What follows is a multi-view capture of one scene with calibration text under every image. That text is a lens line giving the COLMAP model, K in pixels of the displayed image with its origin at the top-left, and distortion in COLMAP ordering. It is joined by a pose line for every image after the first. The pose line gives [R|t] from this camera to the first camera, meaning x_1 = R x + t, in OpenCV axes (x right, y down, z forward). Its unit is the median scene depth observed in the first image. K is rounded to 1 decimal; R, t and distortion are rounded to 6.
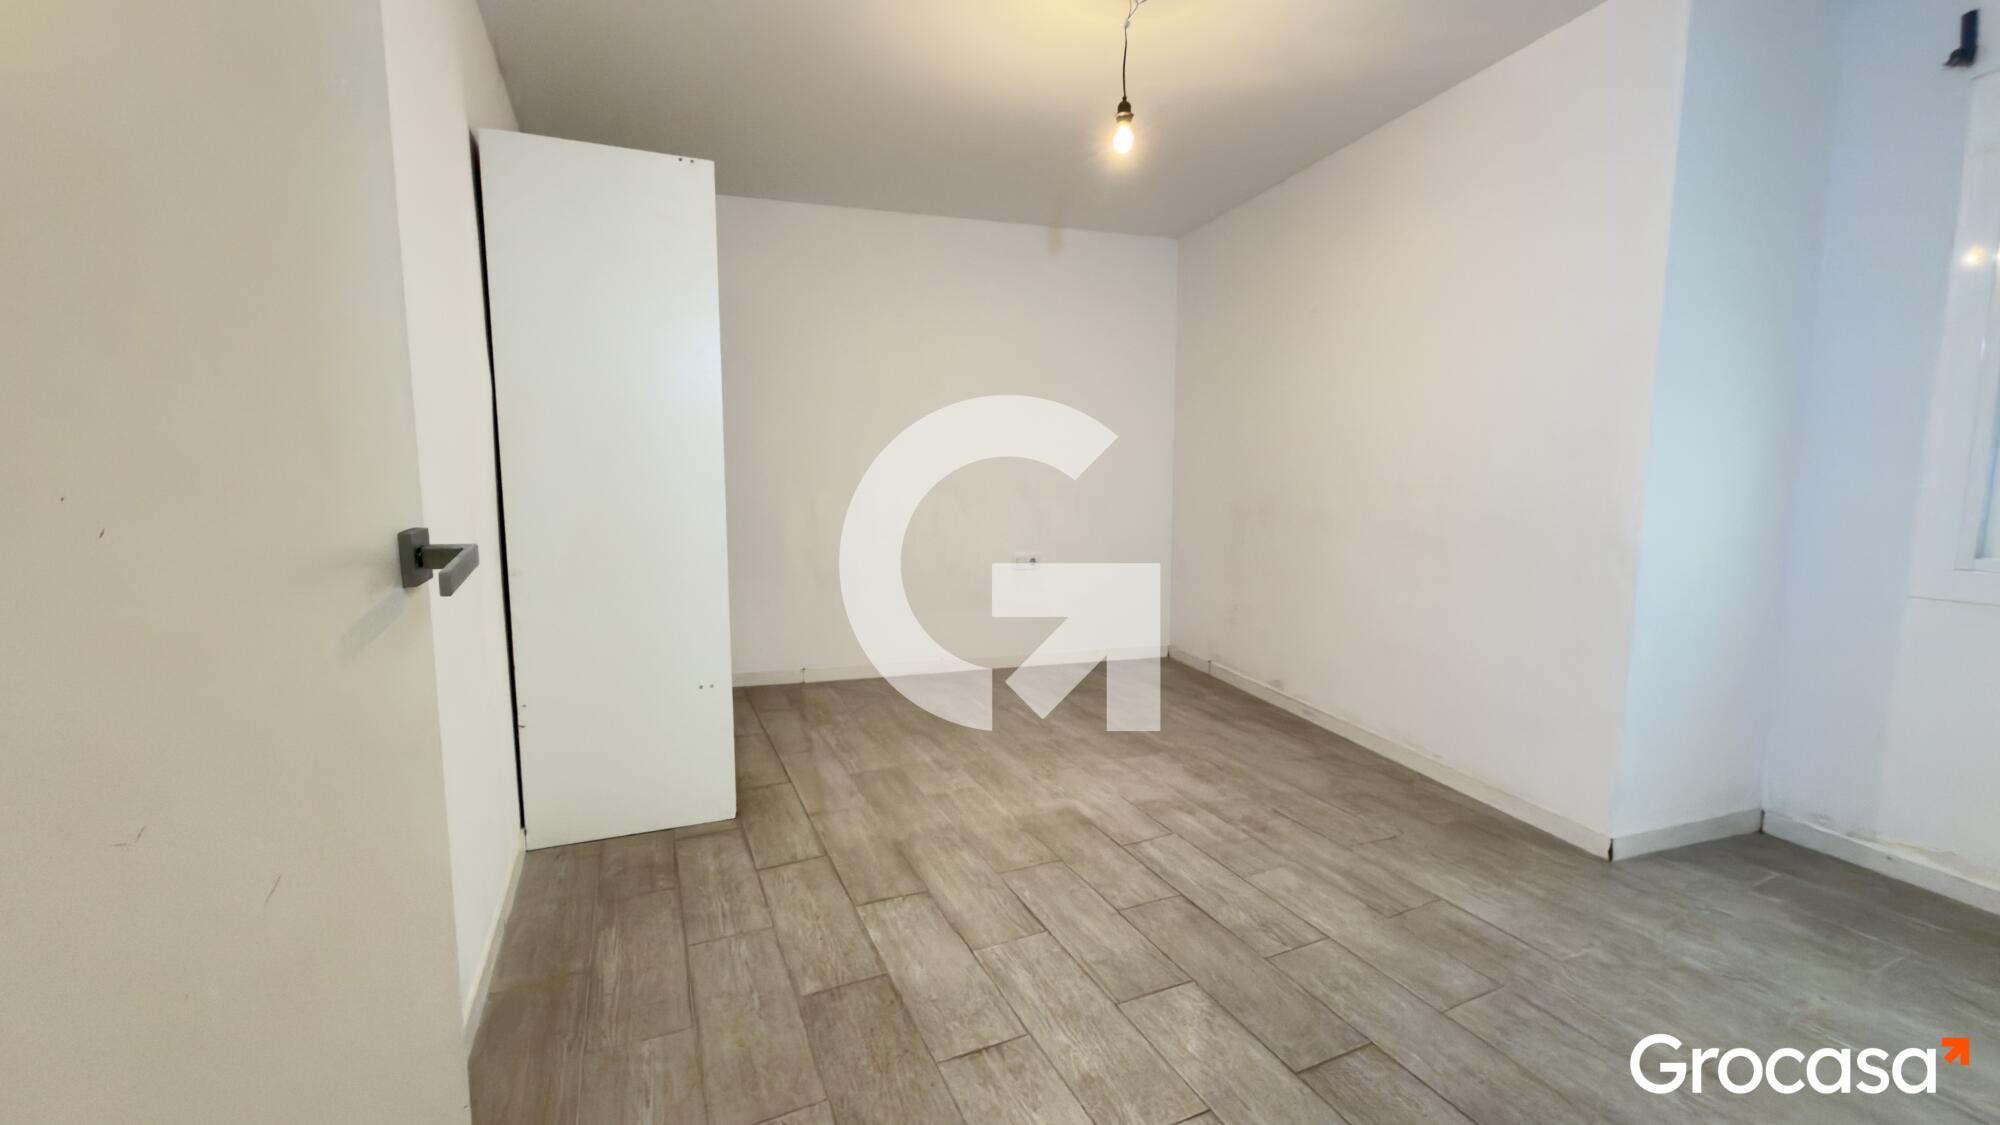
lens RADIAL K [[798.8, 0, 1000.5], [0, 798.8, 563.9], [0, 0, 1]] dist [0.001107, -0.000071]
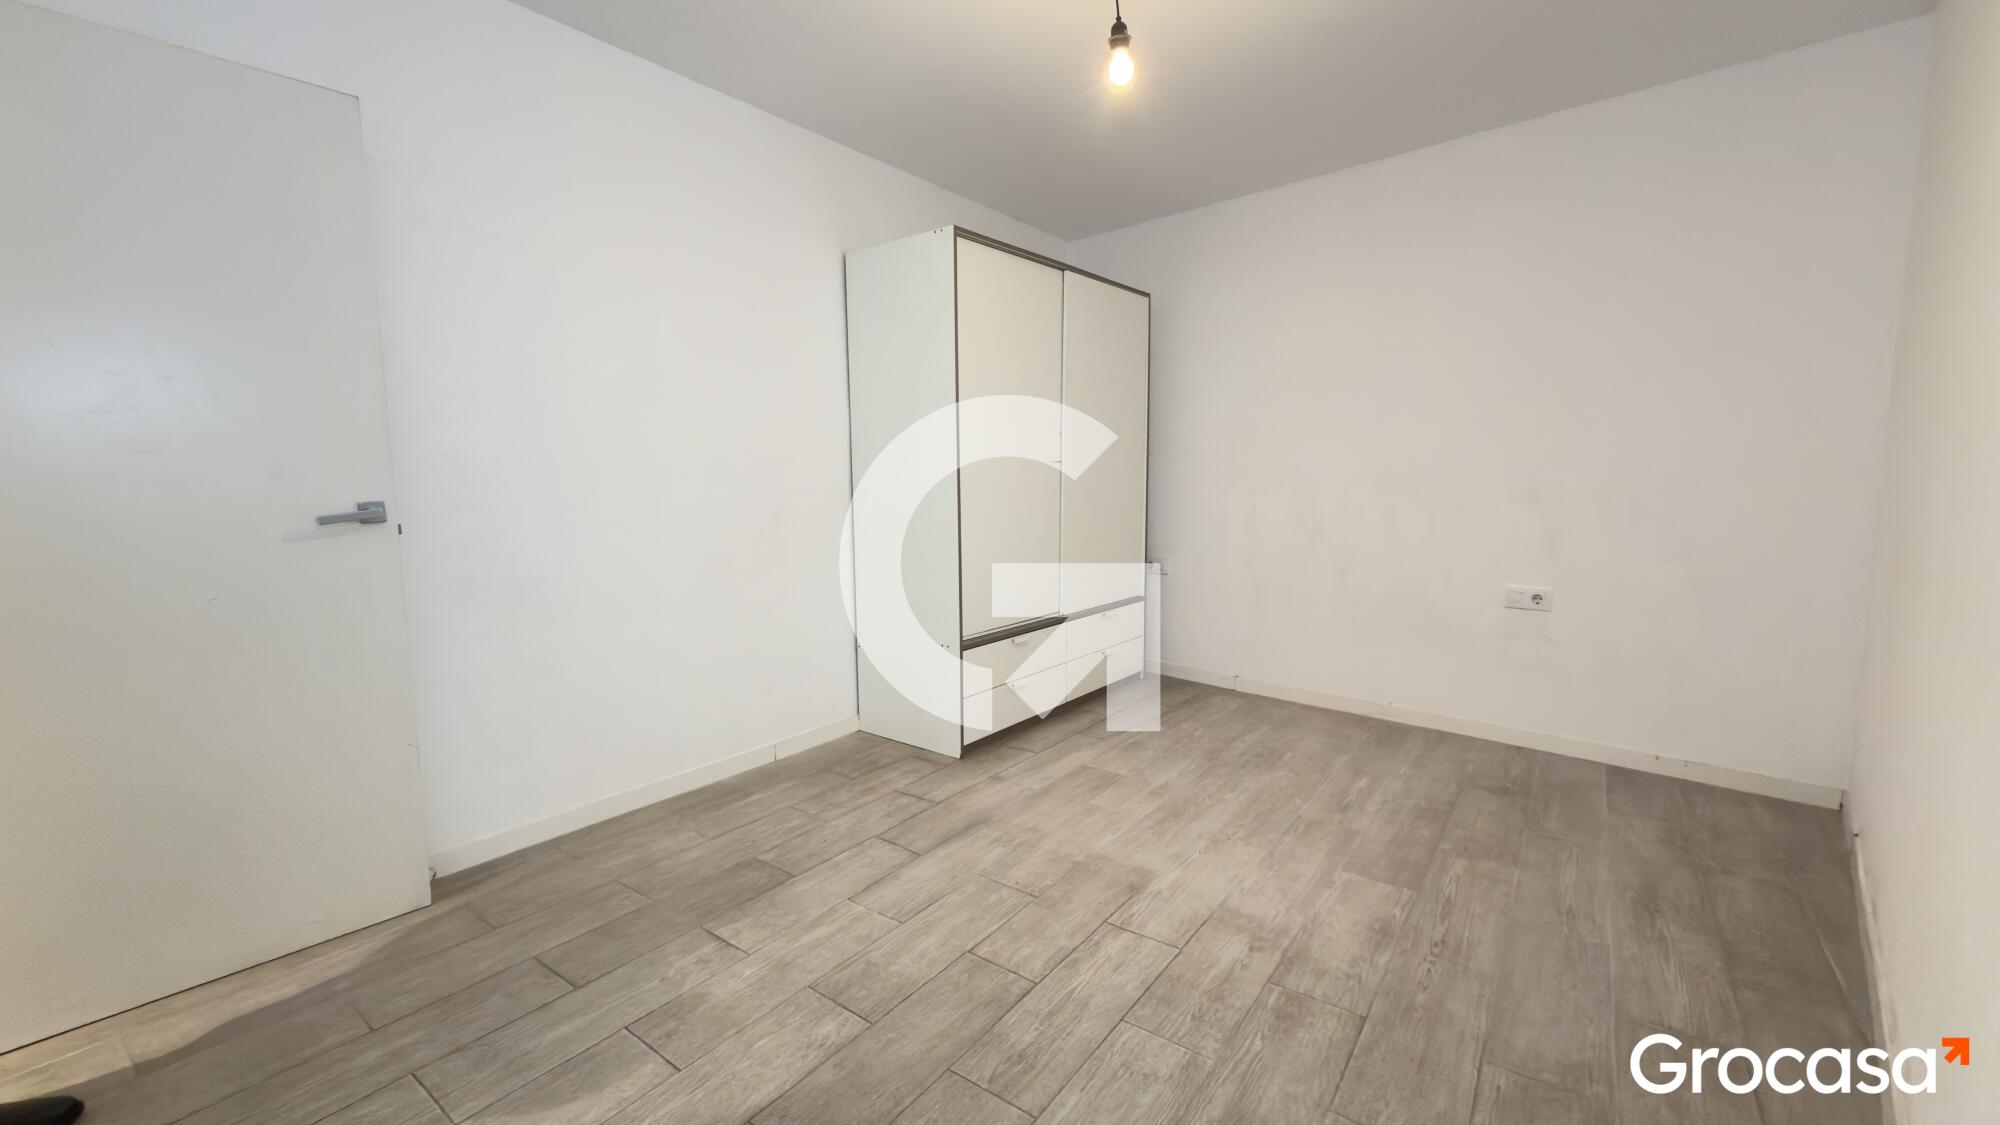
lens RADIAL K [[798.8, 0, 1000.5], [0, 798.8, 563.9], [0, 0, 1]] dist [0.001107, -0.000071]
pose [[0.485369, 0.093895, -0.869253, 0.813652], [-0.092989, 0.994121, 0.055461, -0.056109], [0.869351, 0.053912, 0.491246, 0.491818]]
